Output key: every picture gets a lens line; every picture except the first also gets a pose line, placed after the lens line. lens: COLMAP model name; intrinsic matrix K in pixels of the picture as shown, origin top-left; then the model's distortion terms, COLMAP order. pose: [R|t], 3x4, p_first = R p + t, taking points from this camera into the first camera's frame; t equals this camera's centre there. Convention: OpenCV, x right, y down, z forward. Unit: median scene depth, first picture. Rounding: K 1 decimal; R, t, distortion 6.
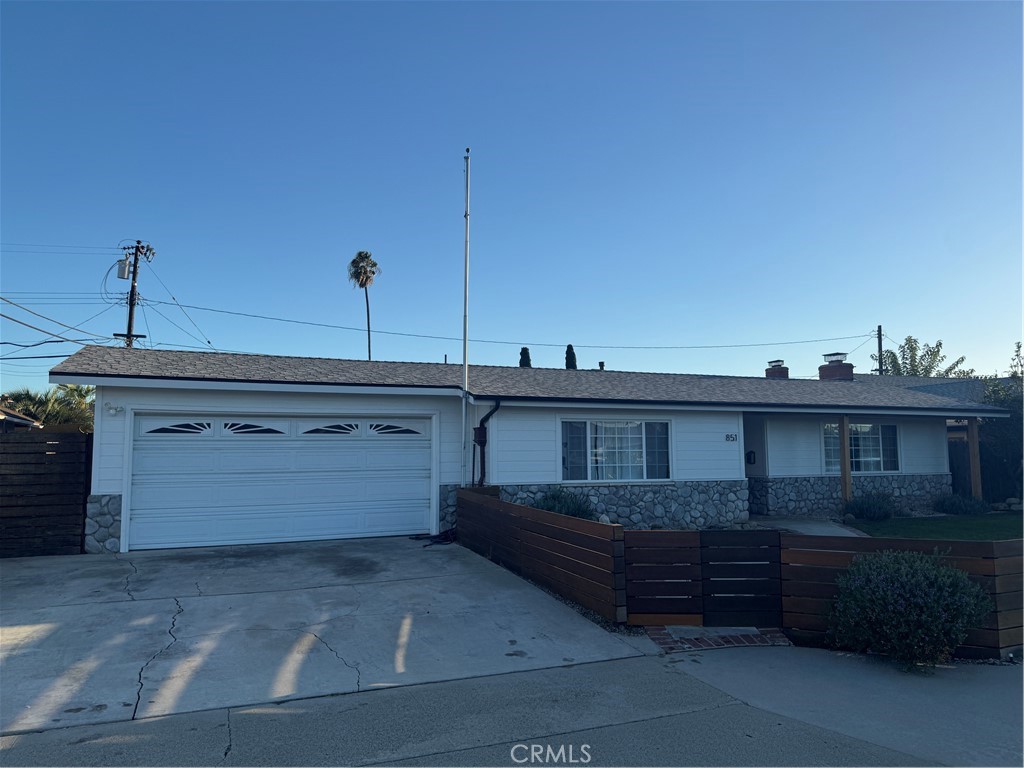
lens RADIAL K [[718.5, 0, 513.0], [0, 718.5, 388.3], [0, 0, 1]] dist [0.073686, -0.068152]
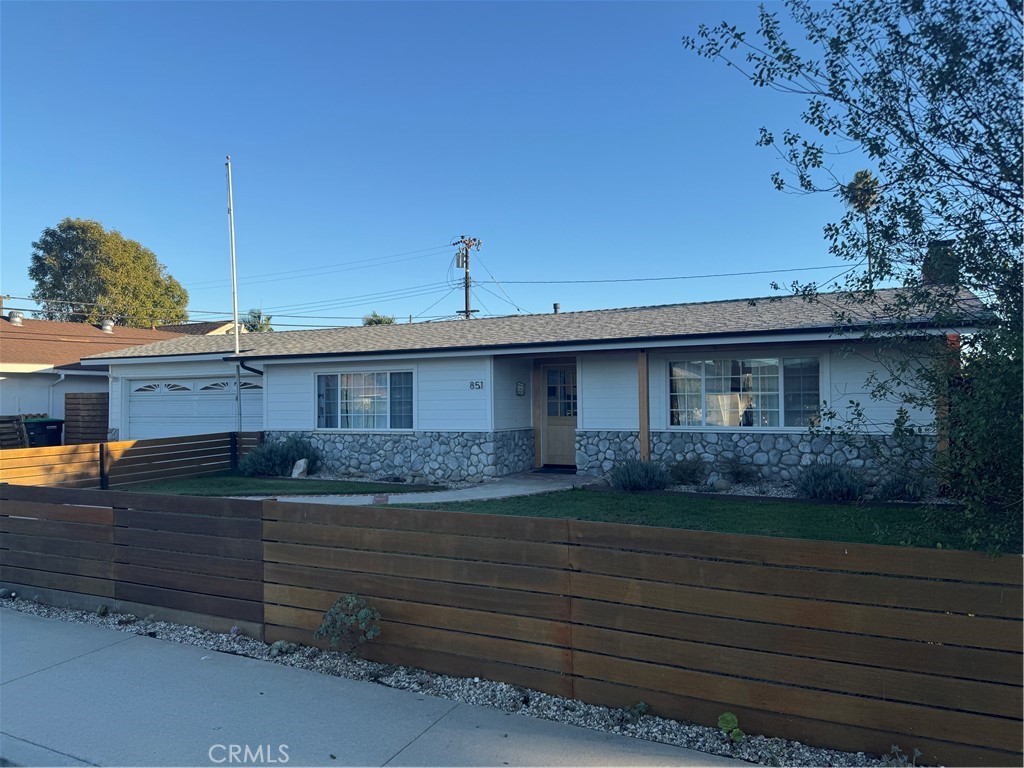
lens RADIAL K [[718.5, 0, 510.7], [0, 718.5, 384.5], [0, 0, 1]] dist [0.073686, -0.068152]
pose [[0.662599, -0.022203, -0.748645, 1.058280], [0.071875, 0.996832, 0.034051, 0.042138], [0.745517, -0.076371, 0.662096, 0.462364]]
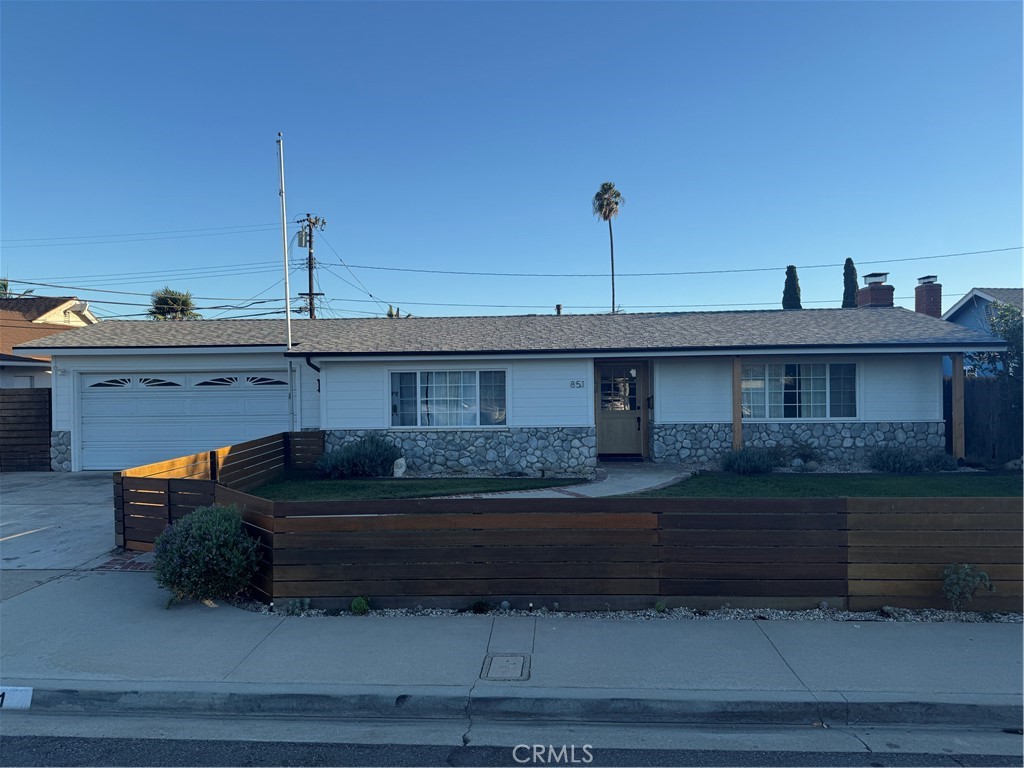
lens RADIAL K [[718.5, 0, 514.1], [0, 718.5, 391.7], [0, 0, 1]] dist [0.073686, -0.068152]
pose [[0.902380, -0.000696, -0.430942, 0.682071], [0.046155, 0.994403, 0.095041, -0.019671], [0.428463, -0.105654, 0.897361, 0.088891]]
